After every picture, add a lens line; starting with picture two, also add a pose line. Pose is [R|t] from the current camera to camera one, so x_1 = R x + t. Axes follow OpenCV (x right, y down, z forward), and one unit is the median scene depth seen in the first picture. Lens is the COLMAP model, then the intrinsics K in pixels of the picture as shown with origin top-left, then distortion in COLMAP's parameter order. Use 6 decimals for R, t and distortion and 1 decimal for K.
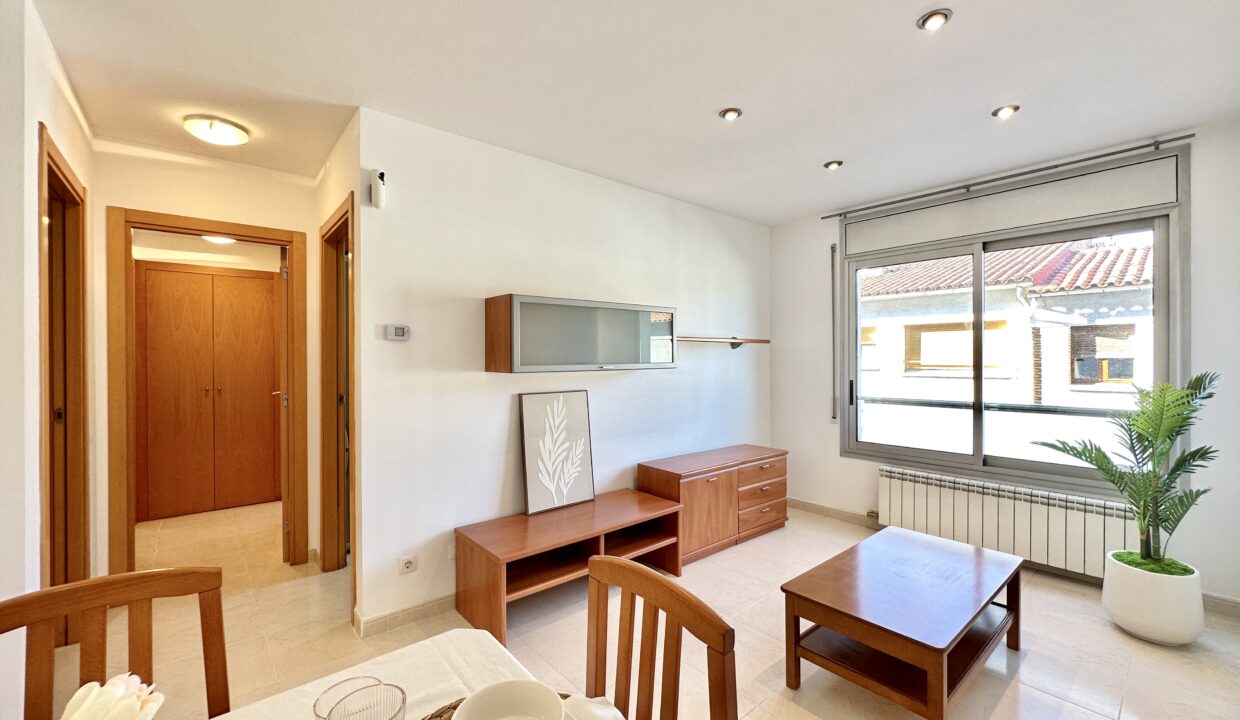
lens RADIAL K [[498.1, 0, 620.0], [0, 498.1, 360.0], [0, 0, 1]] dist [0.000721, 0.000051]
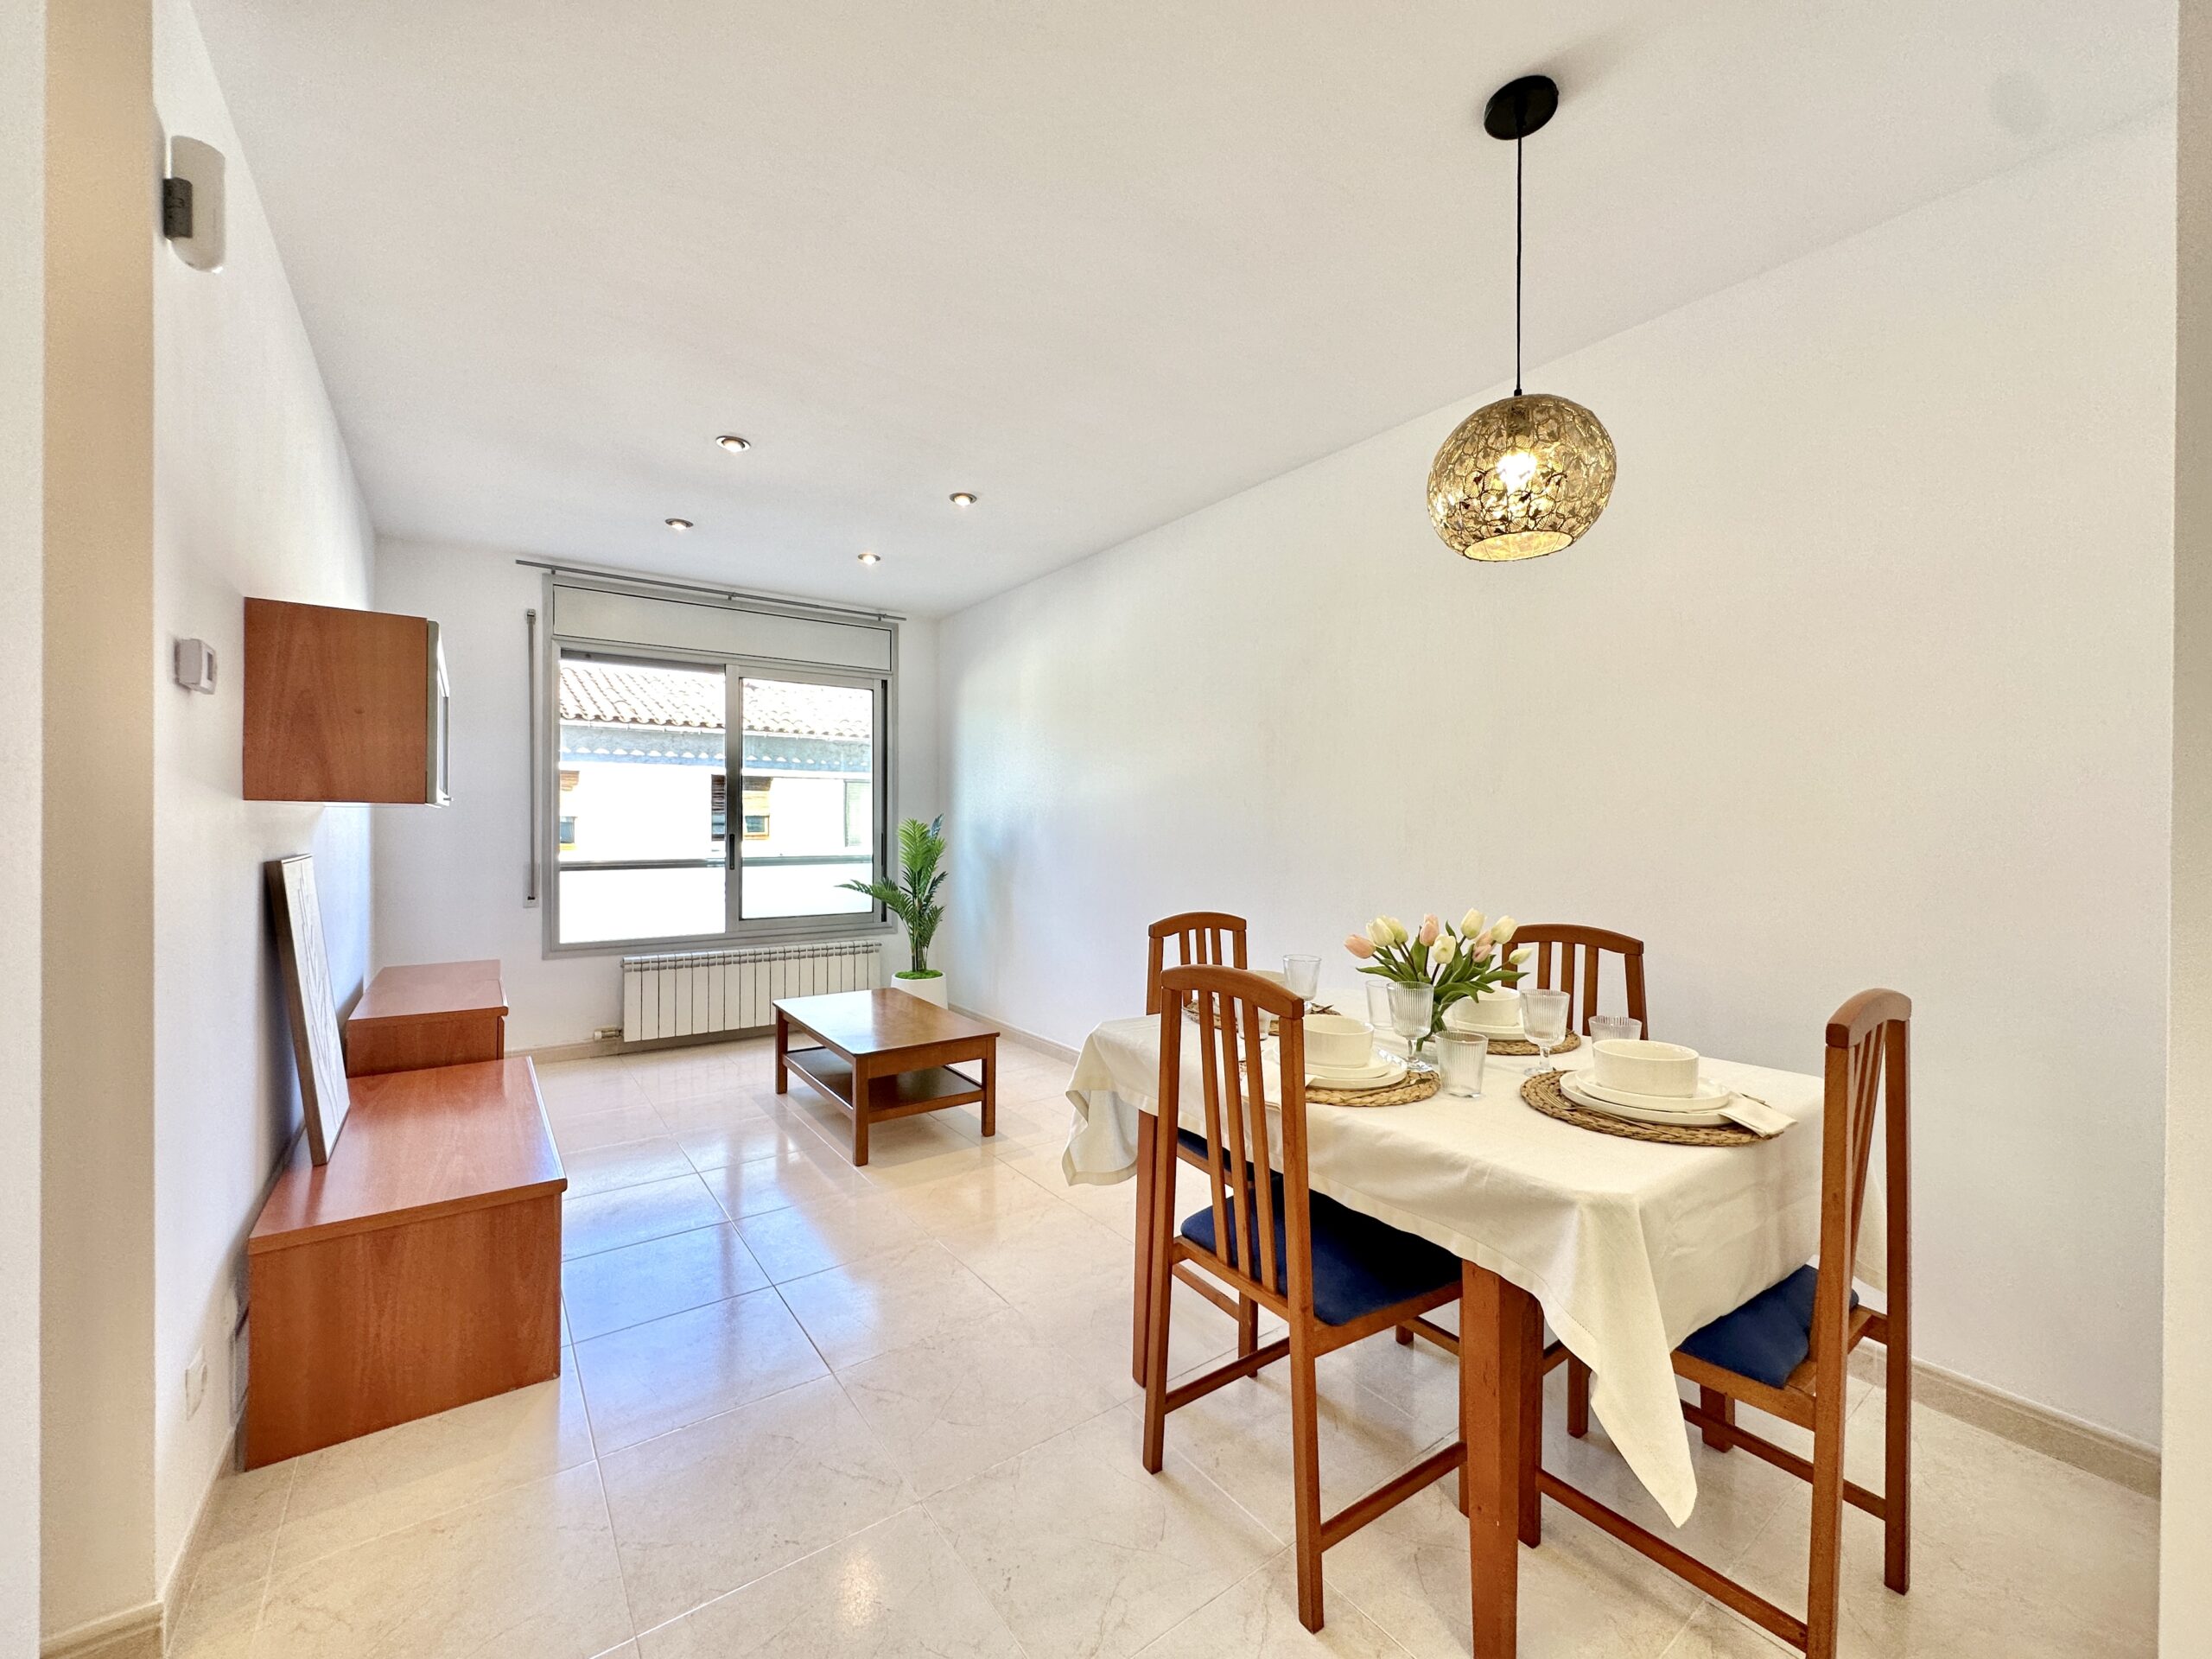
lens RADIAL K [[886.7, 0, 1106.0], [0, 886.7, 829.5], [0, 0, 1]] dist [0.000906, -0.000046]
pose [[0.073809, 0.000569, 0.997272, -0.622405], [0.002549, 0.999996, -0.000759, 0.037297], [-0.997269, 0.002598, 0.073807, 0.239888]]
